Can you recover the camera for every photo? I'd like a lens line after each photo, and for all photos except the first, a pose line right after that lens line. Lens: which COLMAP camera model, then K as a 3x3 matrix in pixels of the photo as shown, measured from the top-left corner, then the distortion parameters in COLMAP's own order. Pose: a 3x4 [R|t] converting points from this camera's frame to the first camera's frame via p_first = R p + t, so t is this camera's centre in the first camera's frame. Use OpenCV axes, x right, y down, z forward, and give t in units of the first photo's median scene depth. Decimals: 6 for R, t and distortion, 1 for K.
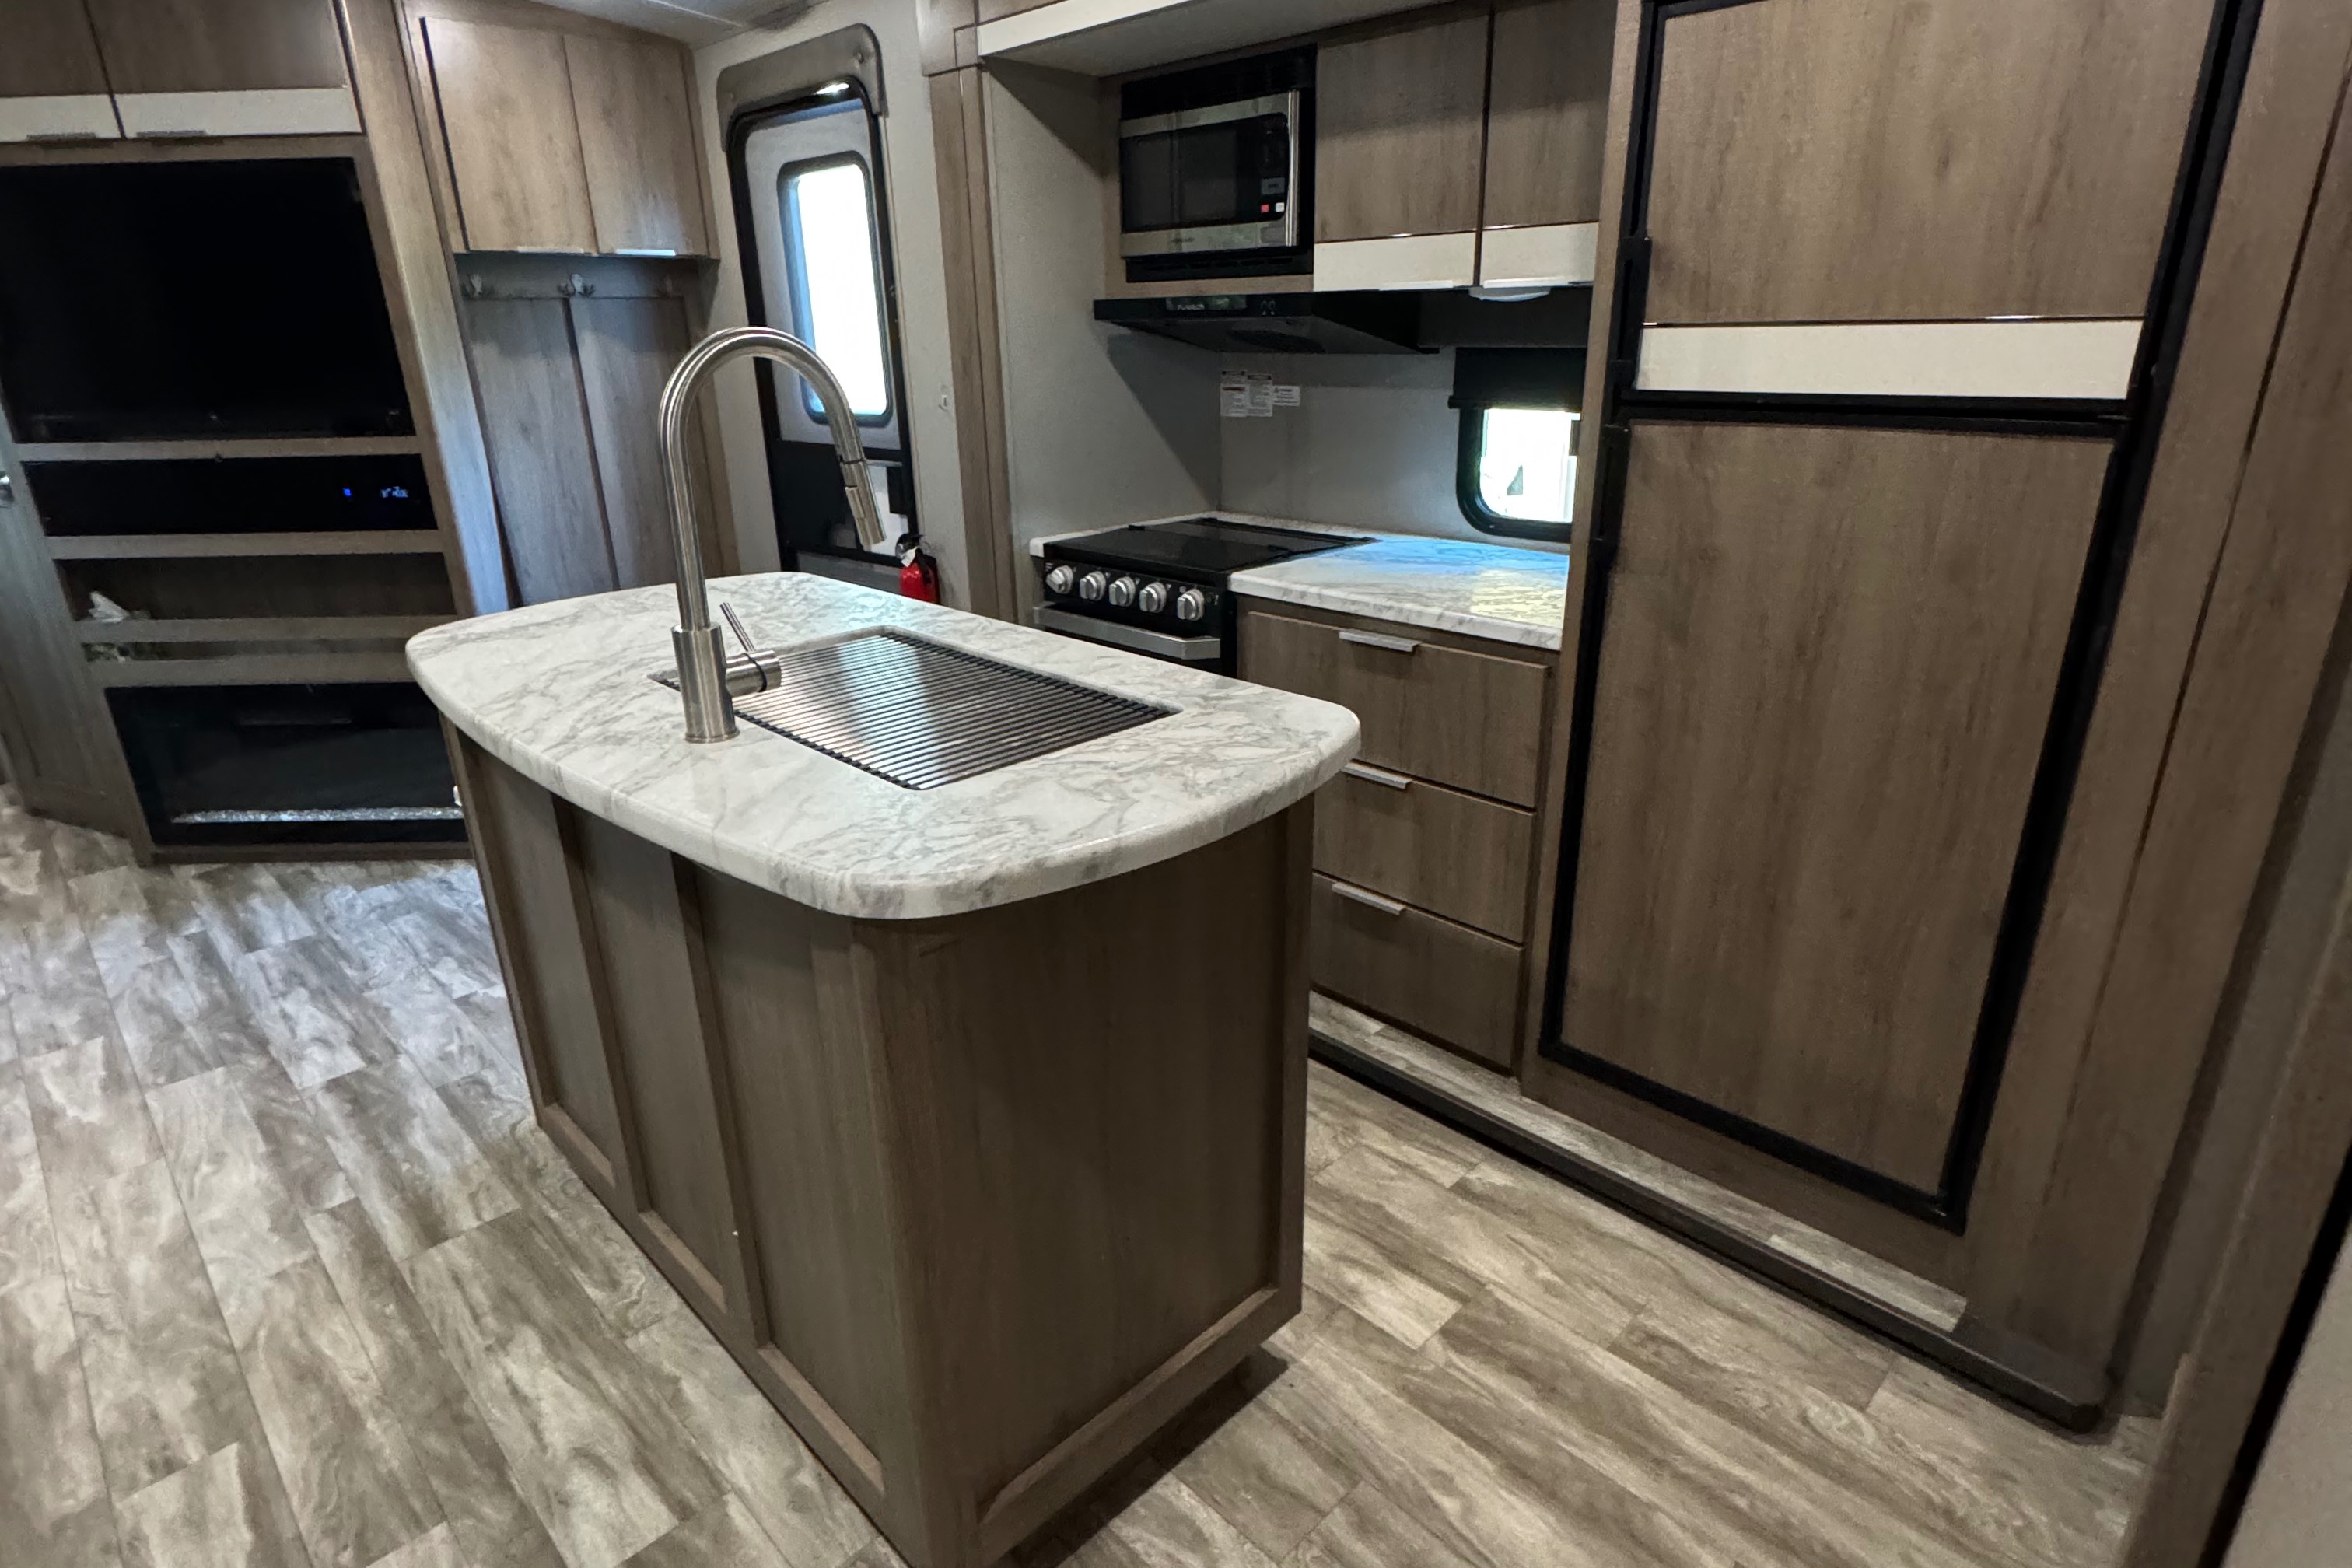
lens RADIAL K [[1241.2, 0, 1183.7], [0, 1241.2, 782.7], [0, 0, 1]] dist [0.000703, -0.002892]
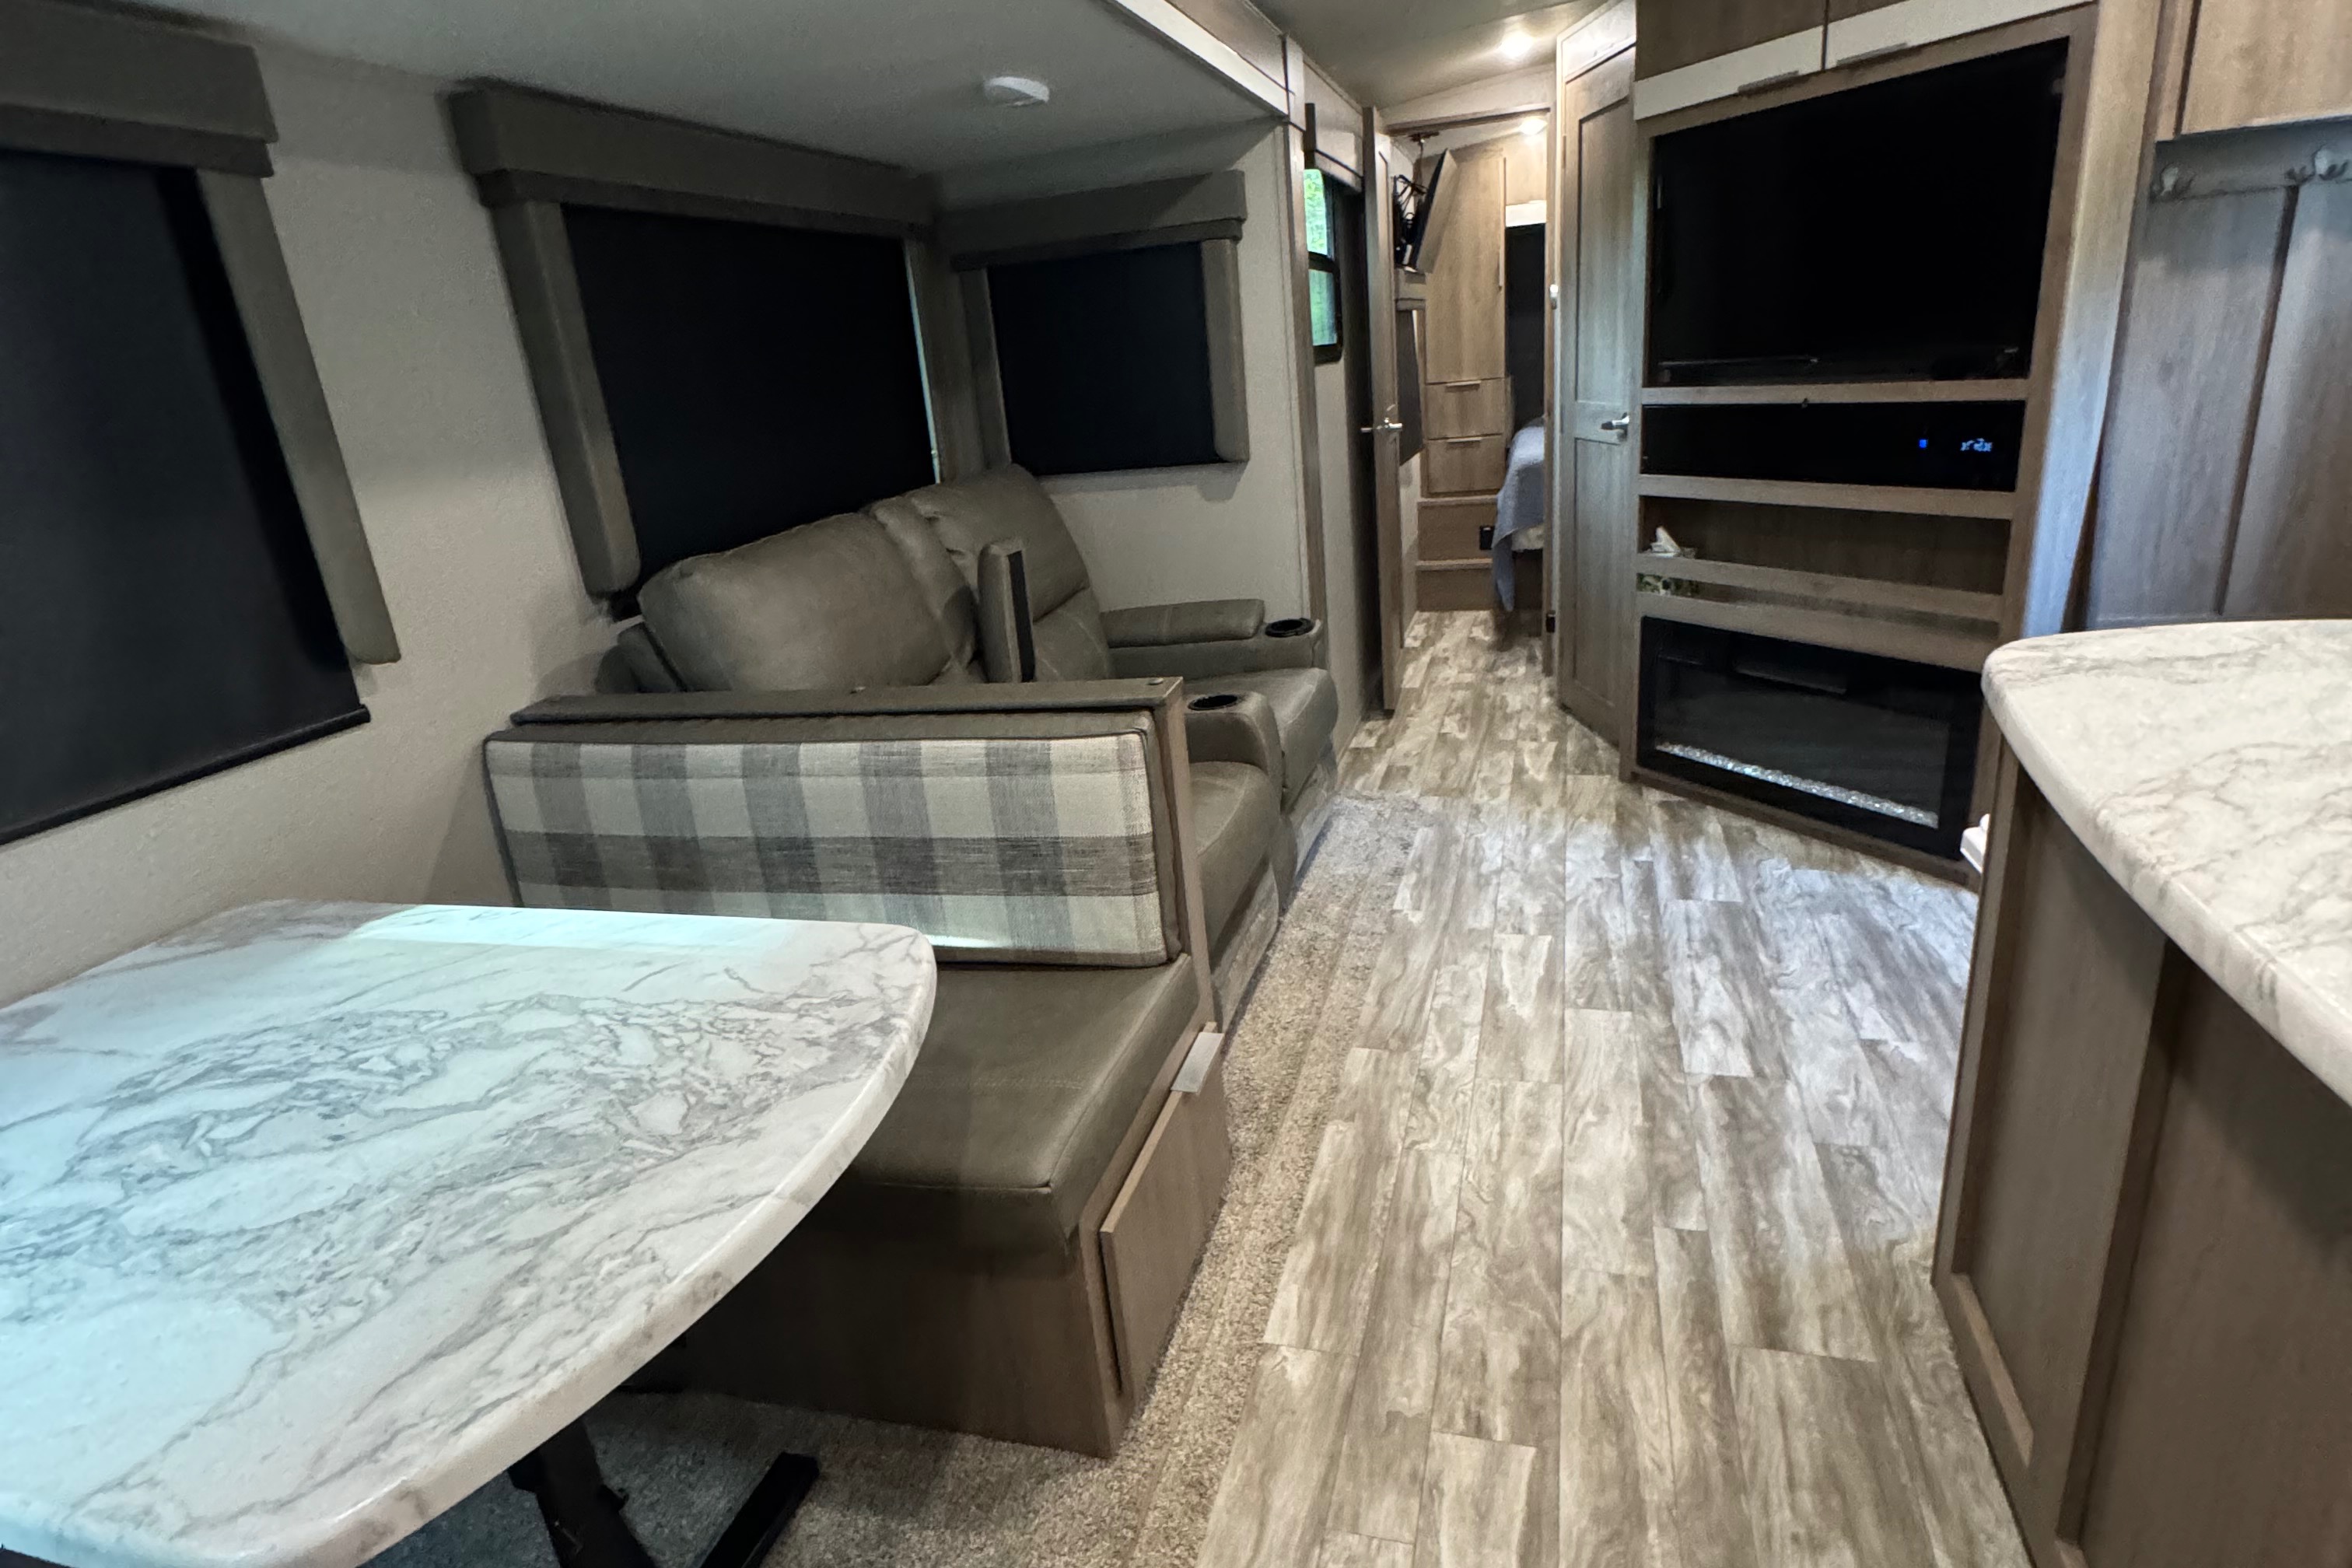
lens RADIAL K [[1241.2, 0, 1183.7], [0, 1241.2, 782.7], [0, 0, 1]] dist [0.000703, -0.002892]
pose [[0.480404, 0.263536, -0.836517, -0.140169], [-0.227340, 0.958606, 0.171440, -0.038095], [0.847070, 0.107814, 0.520431, 0.132825]]
